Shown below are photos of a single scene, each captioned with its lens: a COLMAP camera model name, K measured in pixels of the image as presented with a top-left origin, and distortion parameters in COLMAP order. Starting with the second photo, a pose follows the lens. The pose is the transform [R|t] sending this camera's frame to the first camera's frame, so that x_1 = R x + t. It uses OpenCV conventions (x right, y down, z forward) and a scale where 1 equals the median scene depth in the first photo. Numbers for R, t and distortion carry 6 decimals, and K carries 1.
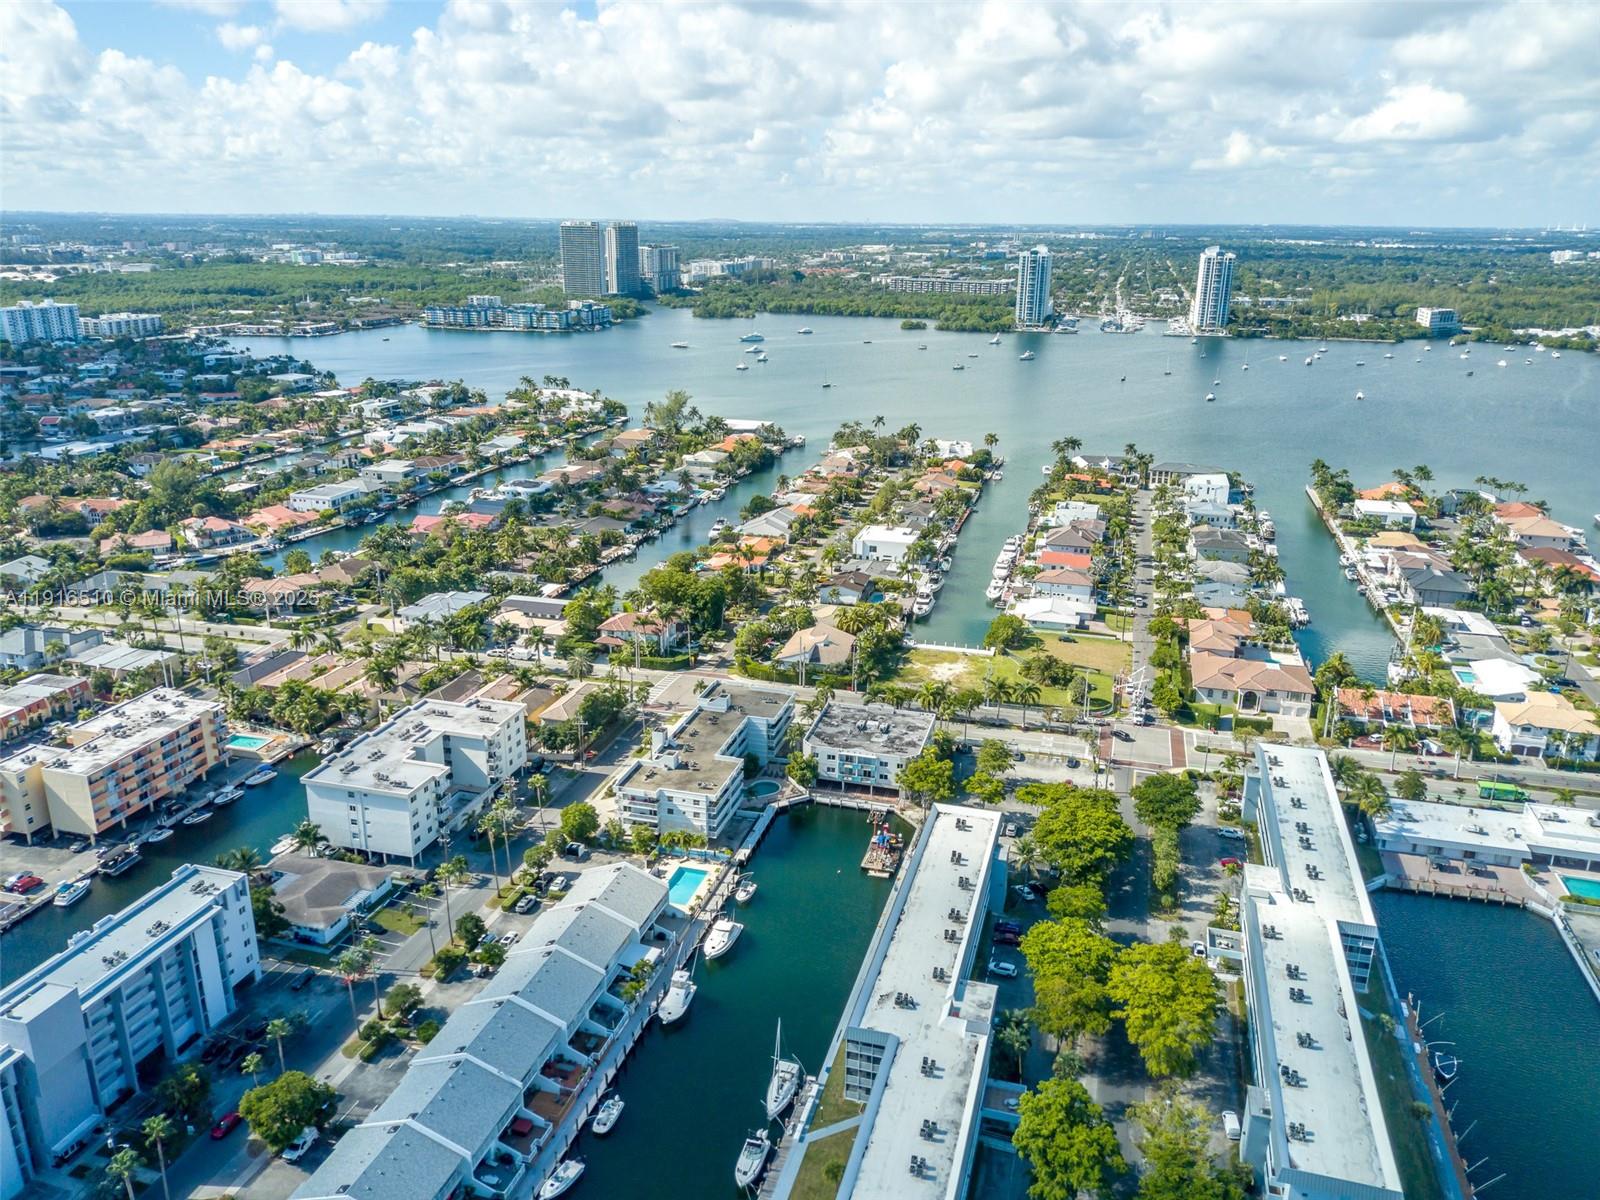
lens RADIAL K [[1212.8, 0, 800.8], [0, 1212.8, 603.2], [0, 0, 1]] dist [0.080121, -0.096203]
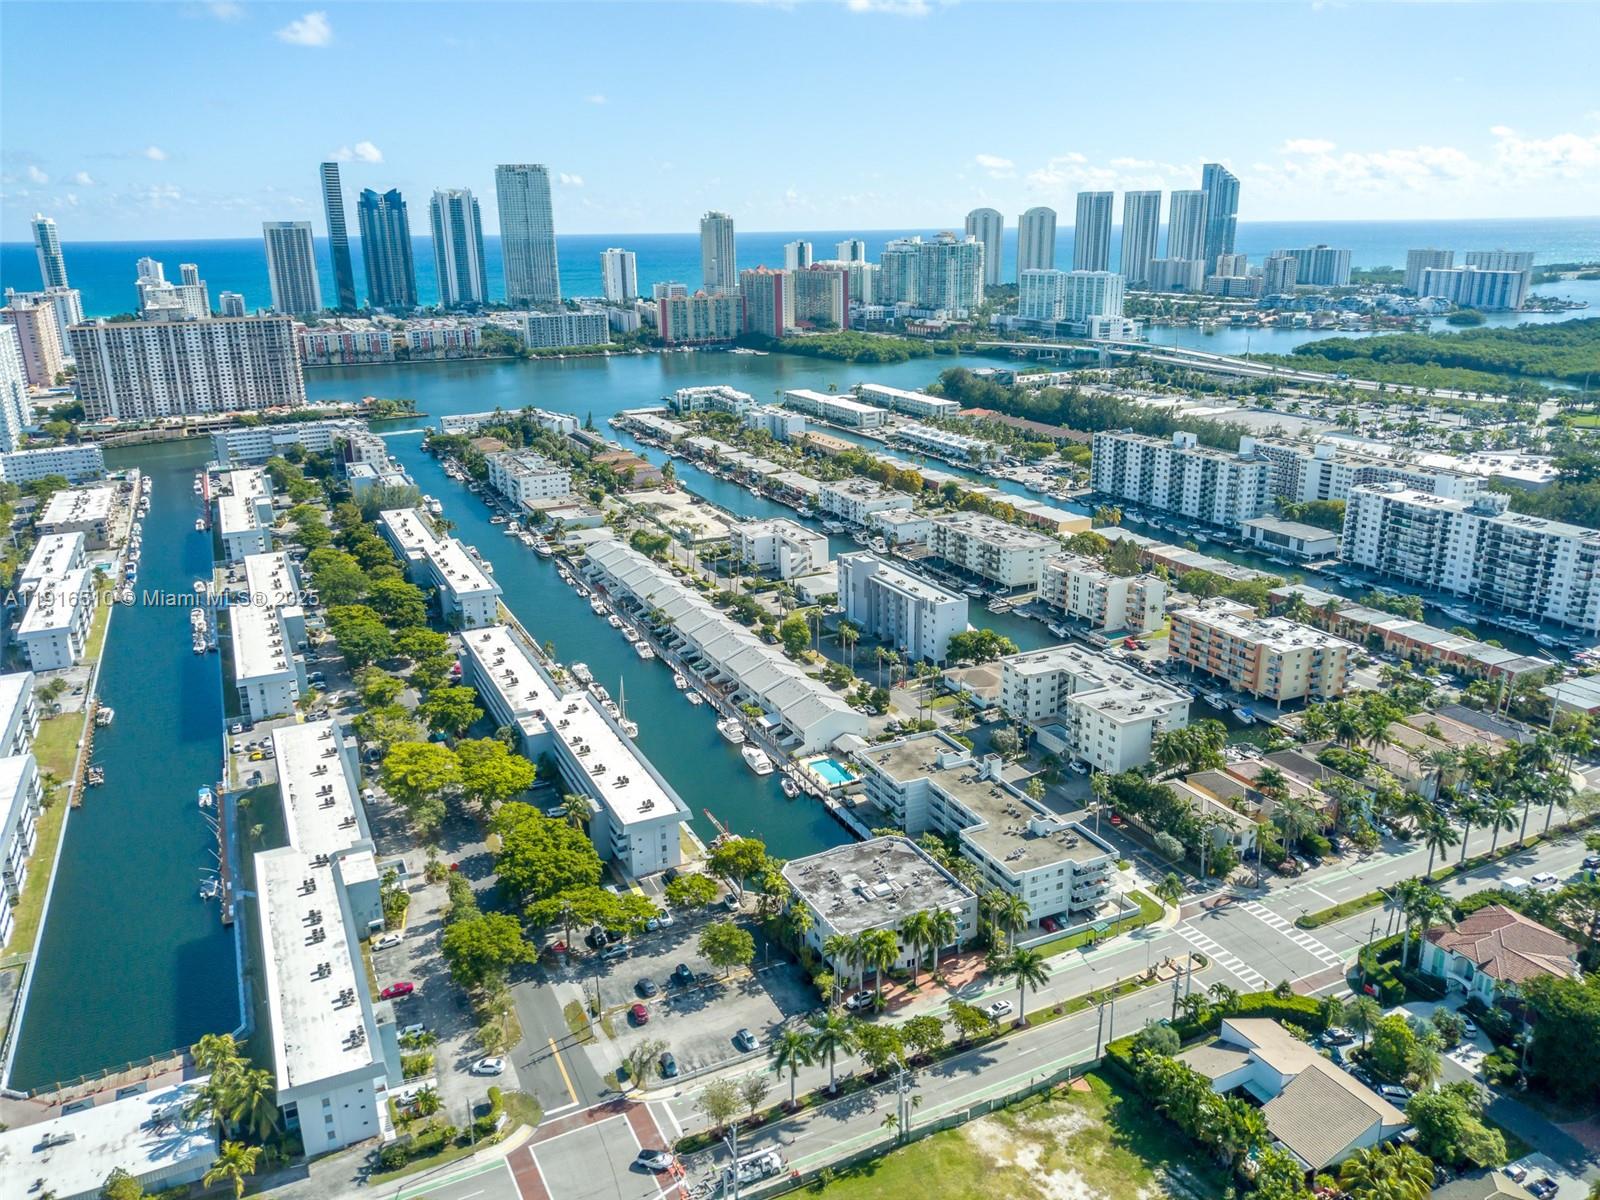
lens RADIAL K [[1212.8, 0, 803.1], [0, 1212.8, 612.4], [0, 0, 1]] dist [0.080121, -0.096203]
pose [[-0.751994, 0.200136, -0.628053, 0.744806], [-0.199722, 0.838828, 0.506437, -0.579586], [0.628184, 0.506274, -0.590822, 1.847384]]
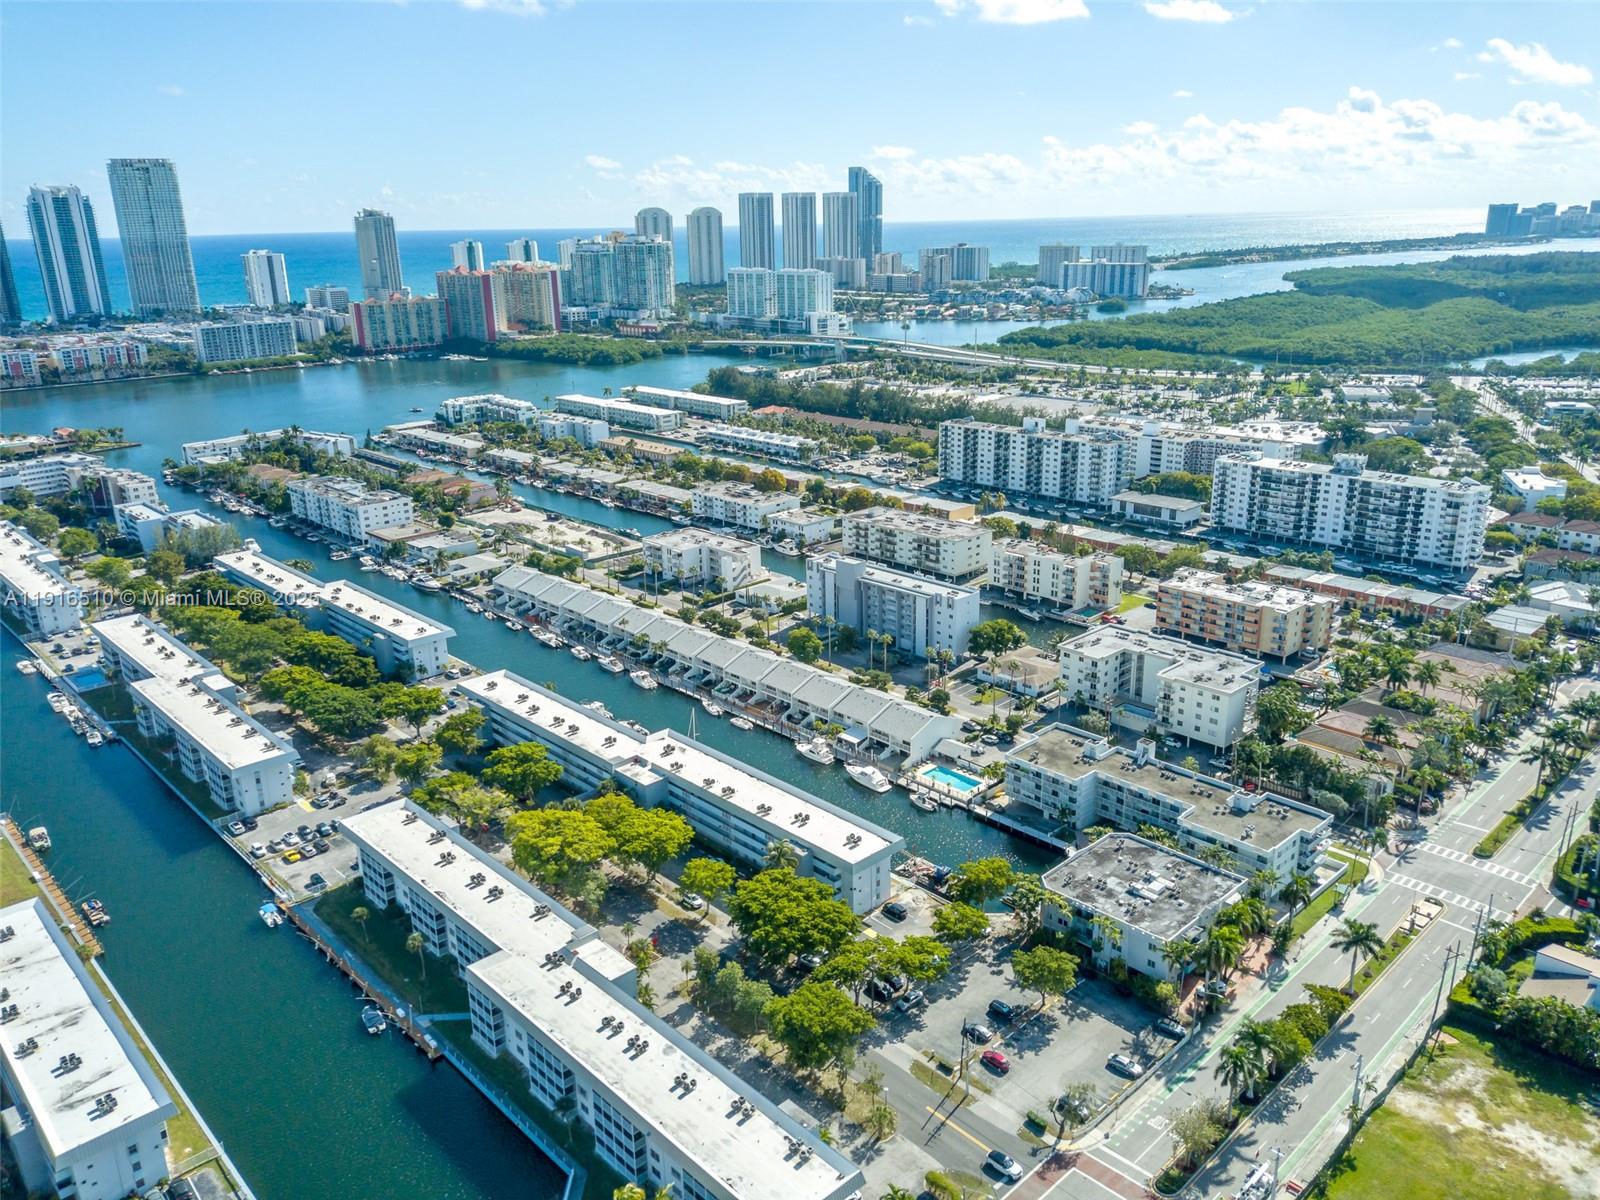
lens RADIAL K [[1212.8, 0, 803.7], [0, 1212.8, 607.4], [0, 0, 1]] dist [0.080121, -0.096203]
pose [[-0.513776, 0.261244, -0.817182, 1.020807], [-0.253617, 0.863691, 0.435565, -0.441808], [0.819581, 0.431034, -0.377488, 1.435089]]
